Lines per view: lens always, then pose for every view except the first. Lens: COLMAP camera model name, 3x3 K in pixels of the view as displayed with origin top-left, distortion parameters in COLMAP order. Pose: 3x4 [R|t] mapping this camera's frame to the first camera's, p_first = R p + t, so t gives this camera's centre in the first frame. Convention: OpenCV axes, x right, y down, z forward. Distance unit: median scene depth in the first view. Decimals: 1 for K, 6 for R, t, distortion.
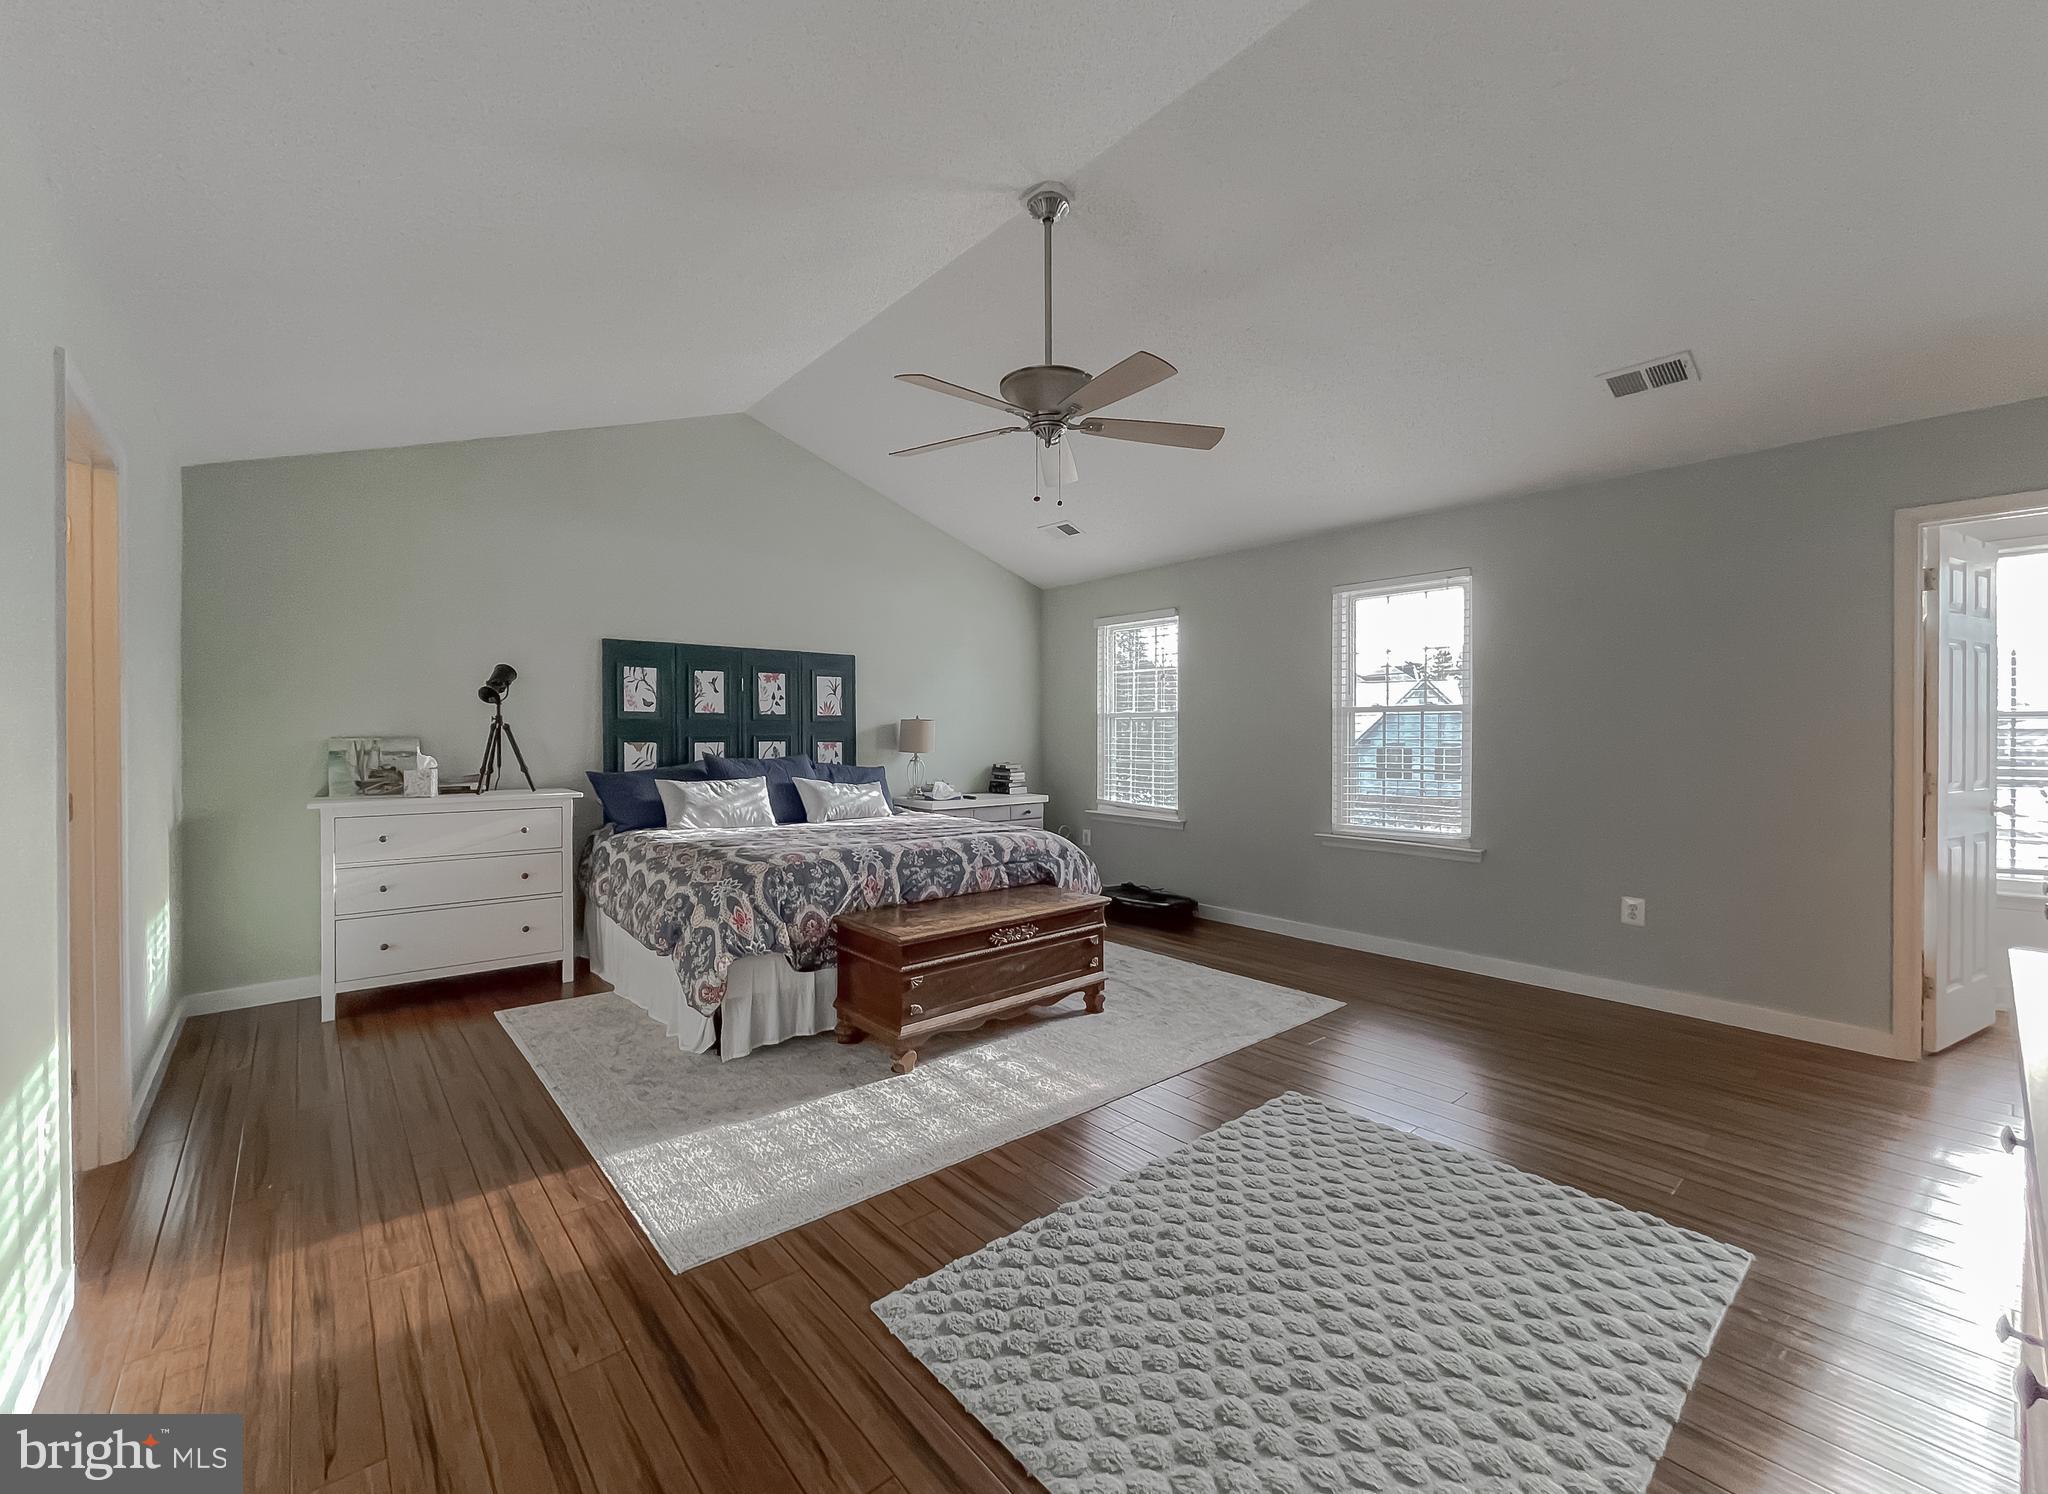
lens RADIAL K [[837.1, 0, 1010.7], [0, 837.1, 734.1], [0, 0, 1]] dist [-0.004116, -0.000264]
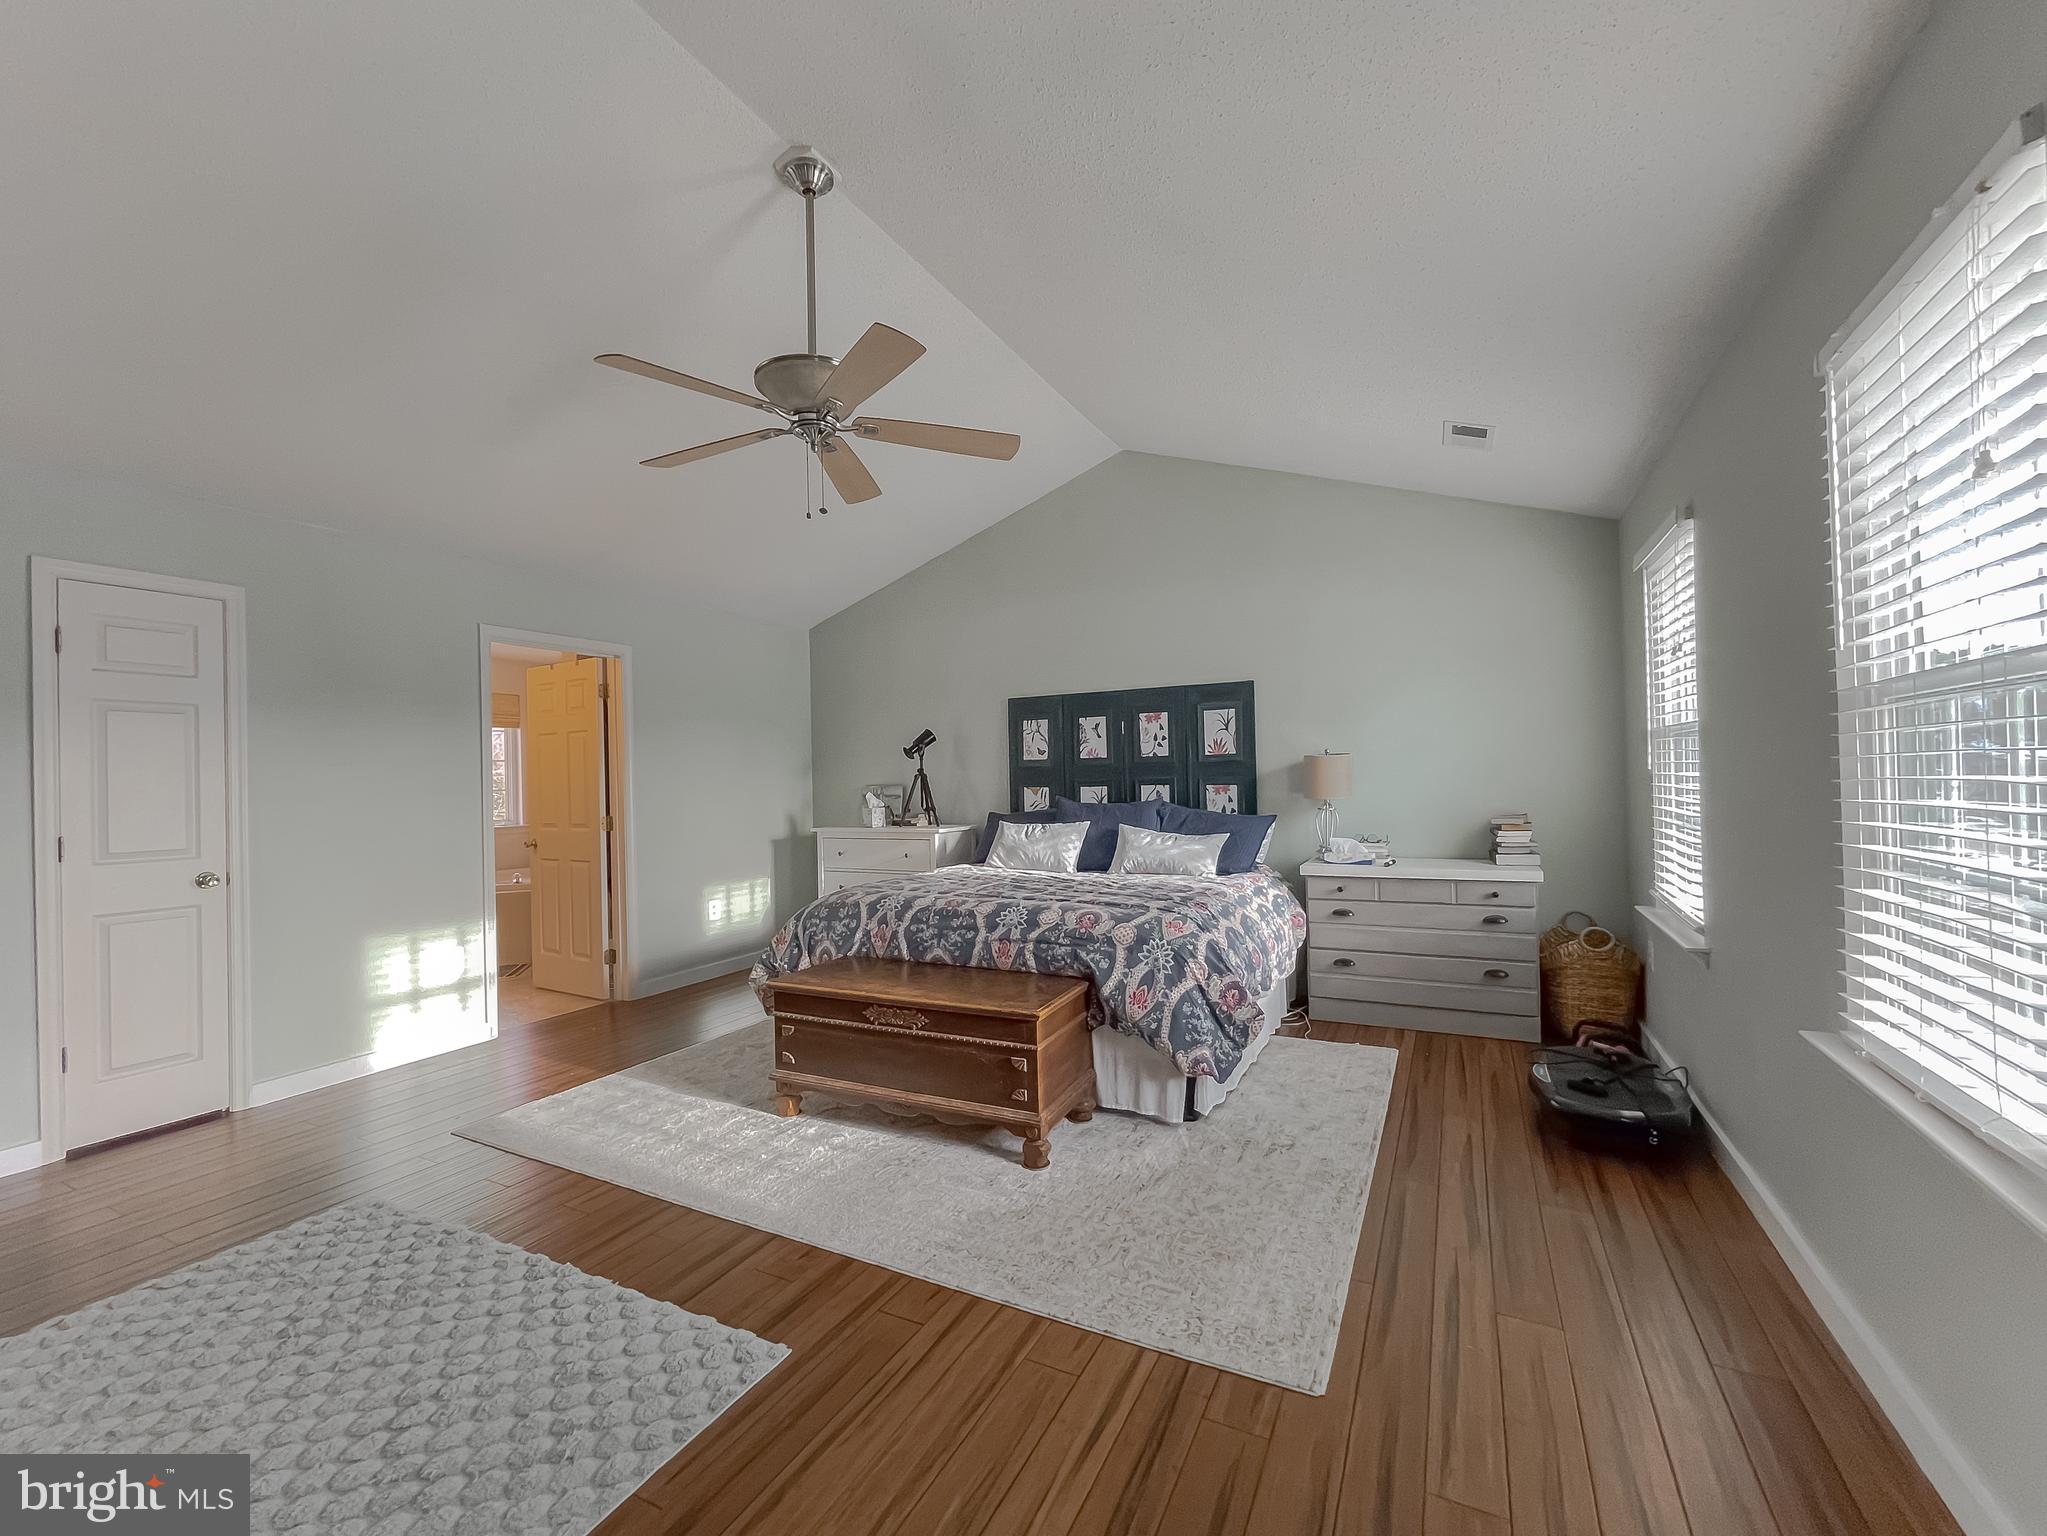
lens RADIAL K [[838.0, 0, 1011.5], [0, 838.0, 774.6], [0, 0, 1]] dist [-0.000803, -0.000011]
pose [[0.387161, -0.014369, -0.921900, 0.582007], [0.020905, 0.999758, -0.006803, 0.000089], [0.921775, -0.016639, 0.387367, 0.540852]]
